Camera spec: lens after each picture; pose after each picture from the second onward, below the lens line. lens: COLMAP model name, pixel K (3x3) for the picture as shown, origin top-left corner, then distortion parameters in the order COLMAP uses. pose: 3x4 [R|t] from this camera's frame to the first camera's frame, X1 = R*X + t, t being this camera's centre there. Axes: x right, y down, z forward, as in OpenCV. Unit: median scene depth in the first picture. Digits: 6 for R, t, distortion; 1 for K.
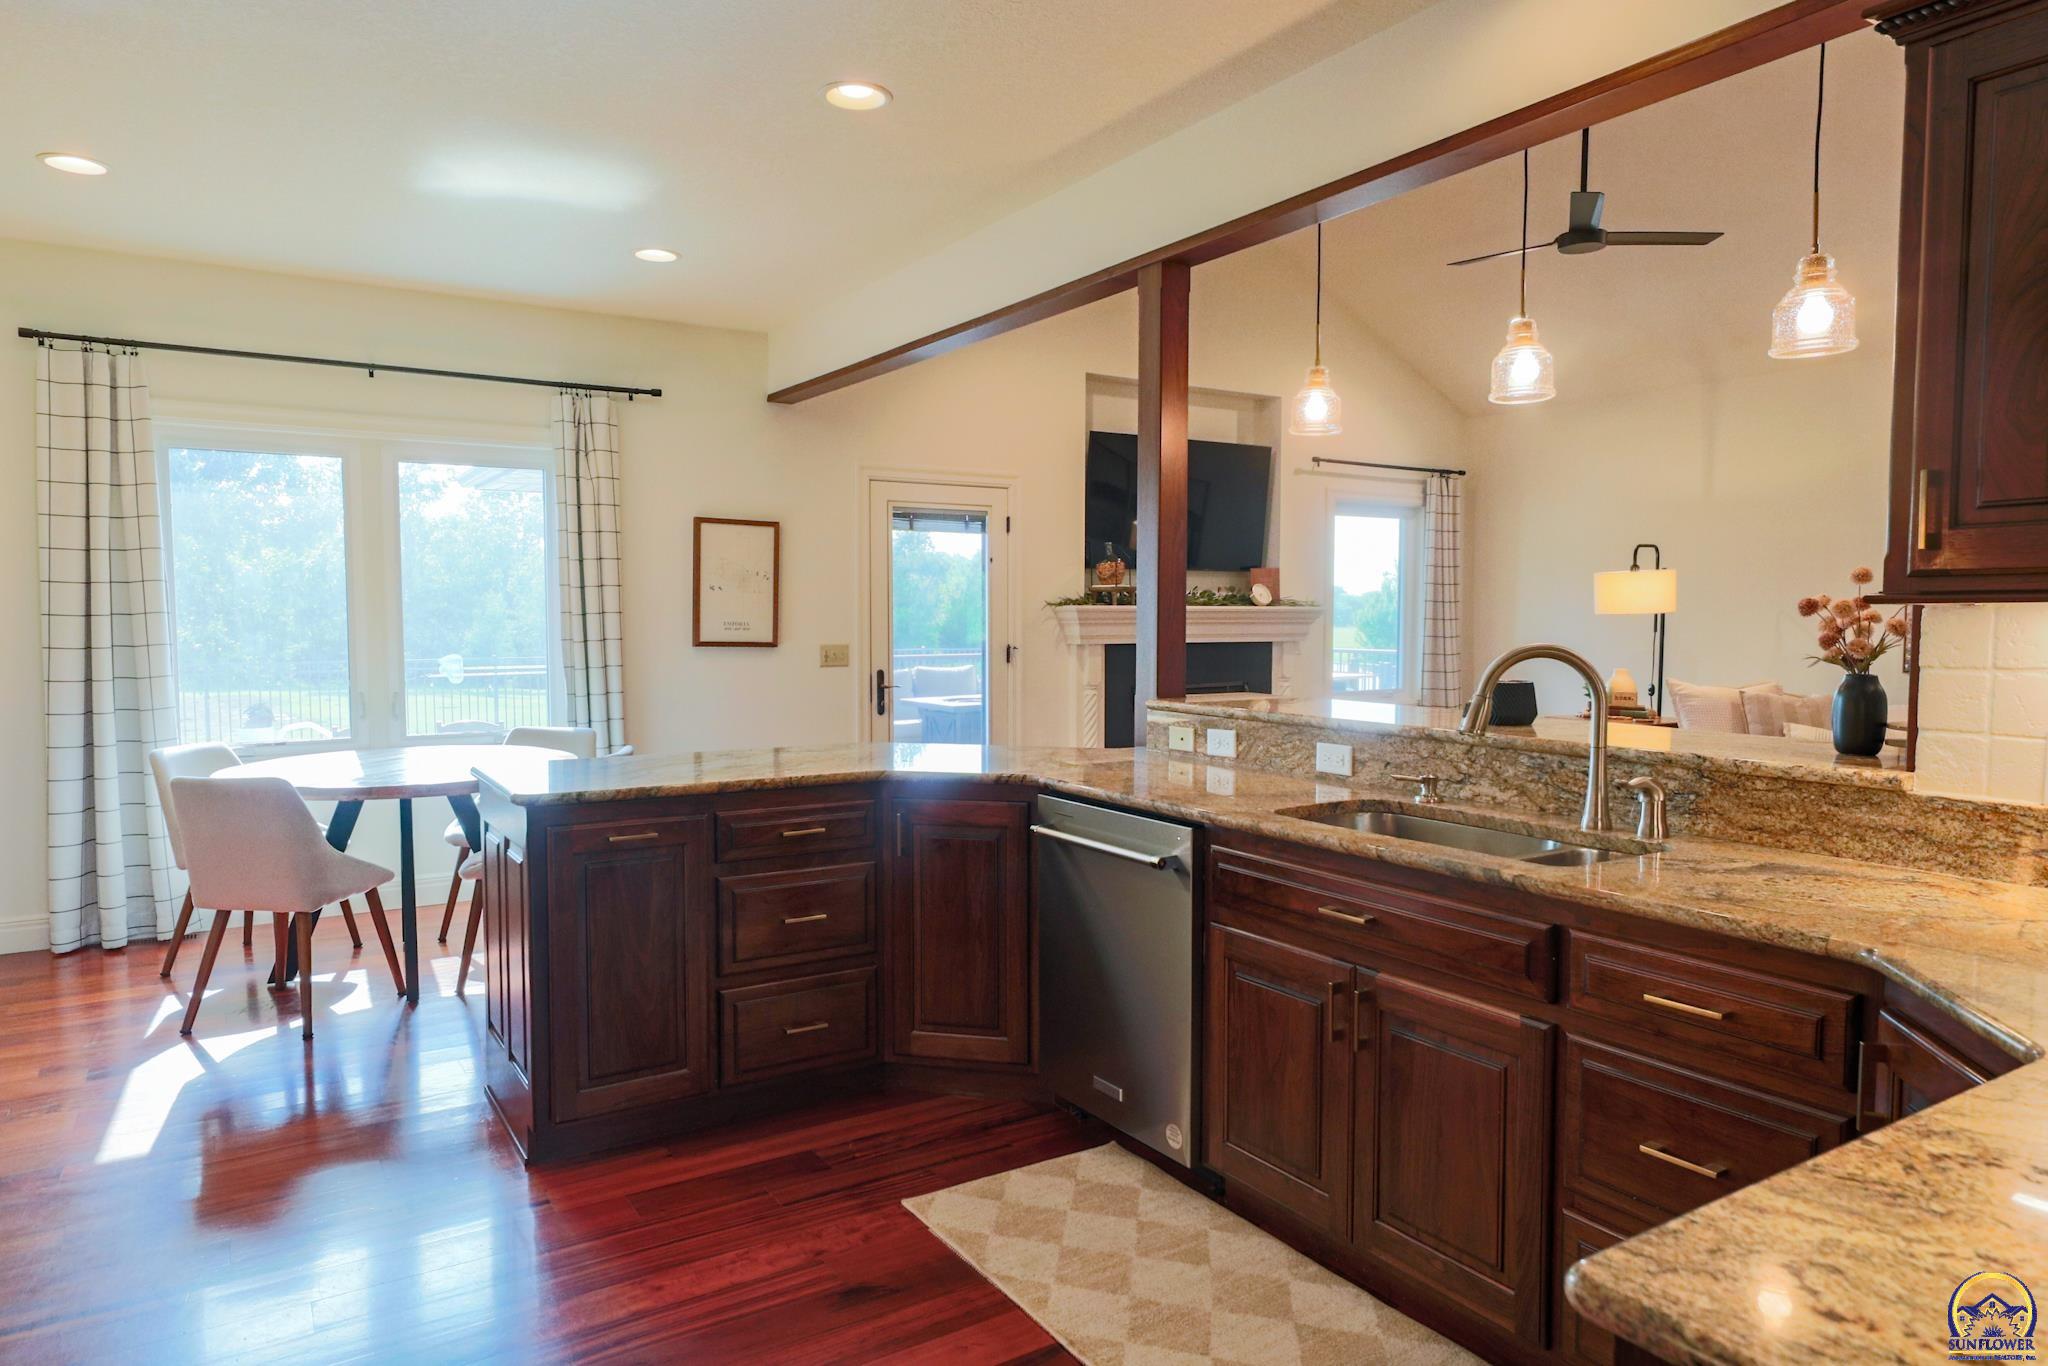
lens RADIAL K [[1260.8, 0, 1040.6], [0, 1260.8, 683.7], [0, 0, 1]] dist [-0.000750, 0.002162]
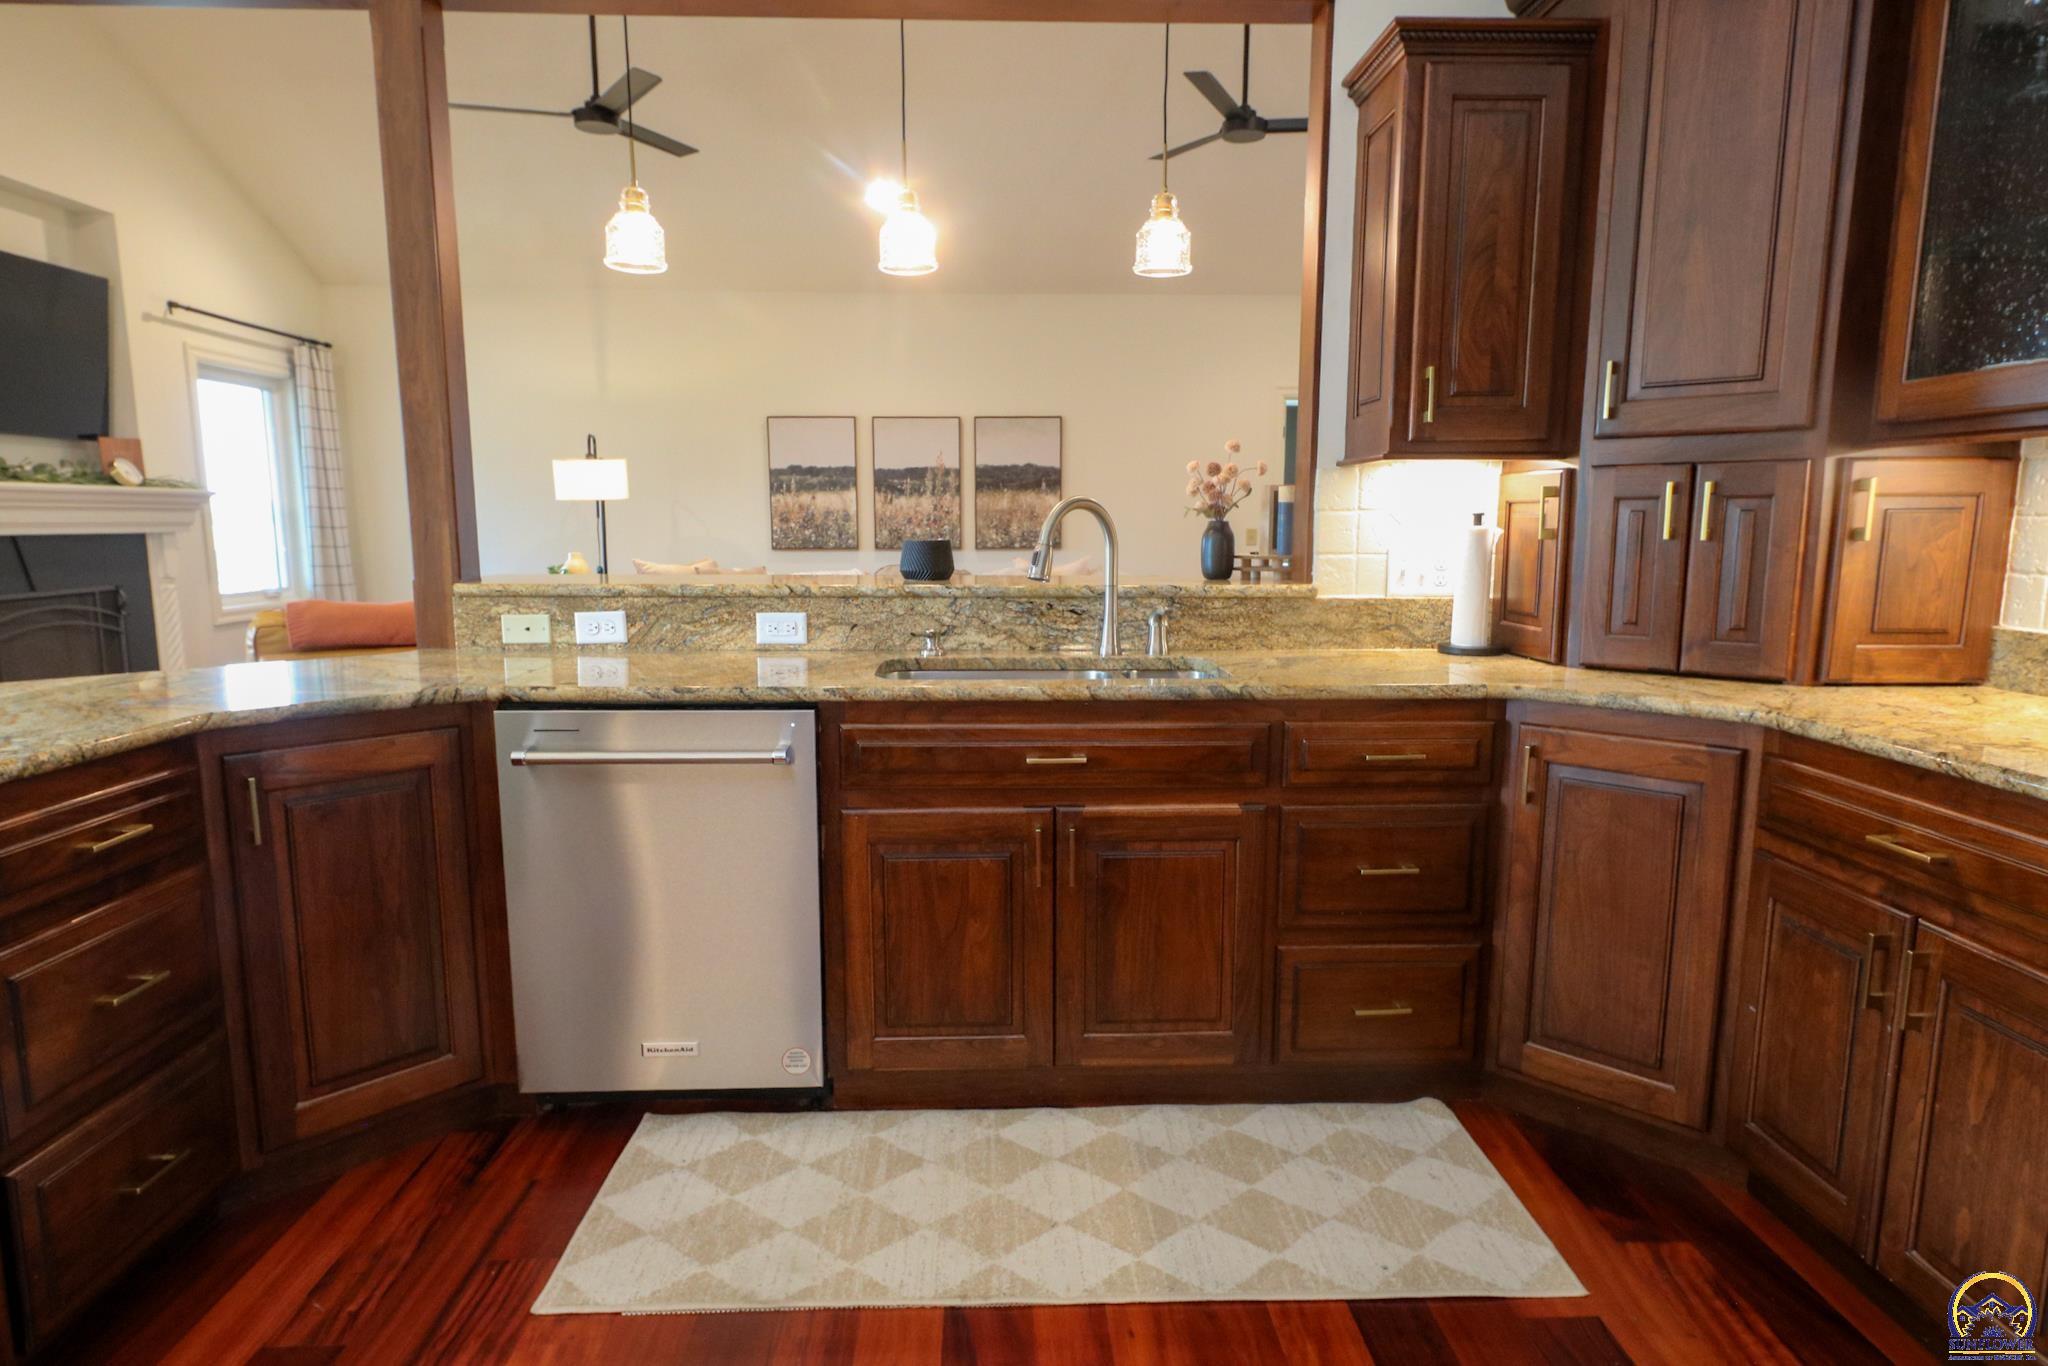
lens RADIAL K [[1143.7, 0, 1018.5], [0, 1143.7, 688.5], [0, 0, 1]] dist [0.003273, 0.001246]
pose [[0.517165, -0.127310, 0.846364, -0.252257], [0.048534, 0.991646, 0.119507, 0.006614], [-0.854509, -0.020727, 0.519024, 0.251055]]
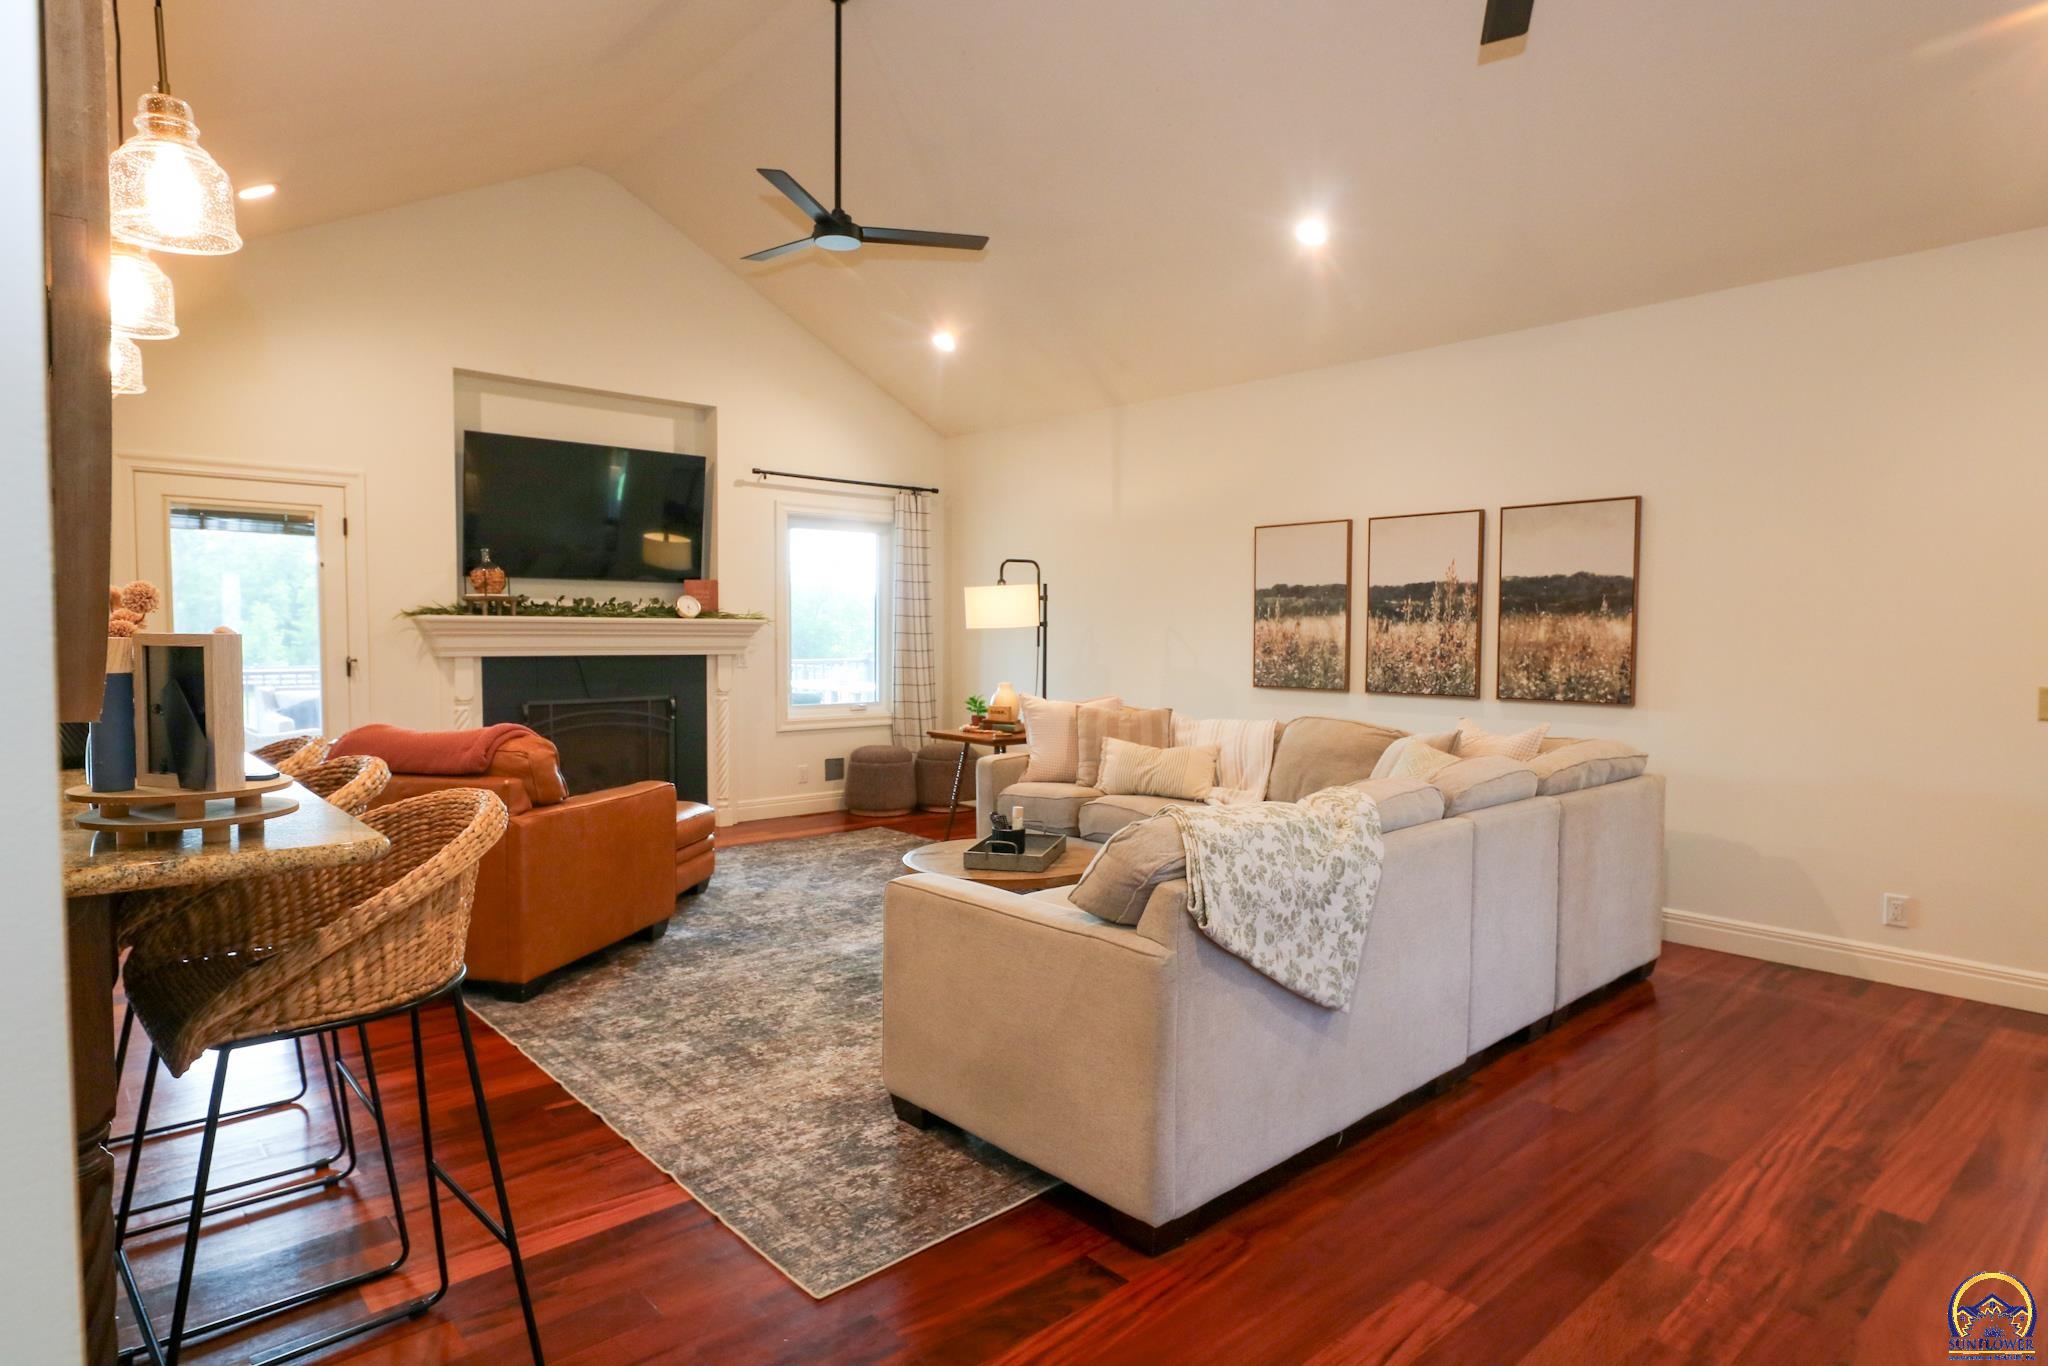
lens RADIAL K [[1123.1, 0, 1031.3], [0, 1123.1, 691.5], [0, 0, 1]] dist [-0.000081, 0.001828]
pose [[0.987659, -0.001413, 0.156613, 0.482364], [0.001604, 0.999998, -0.001092, -0.005243], [-0.156611, 0.001330, 0.987659, 0.153088]]
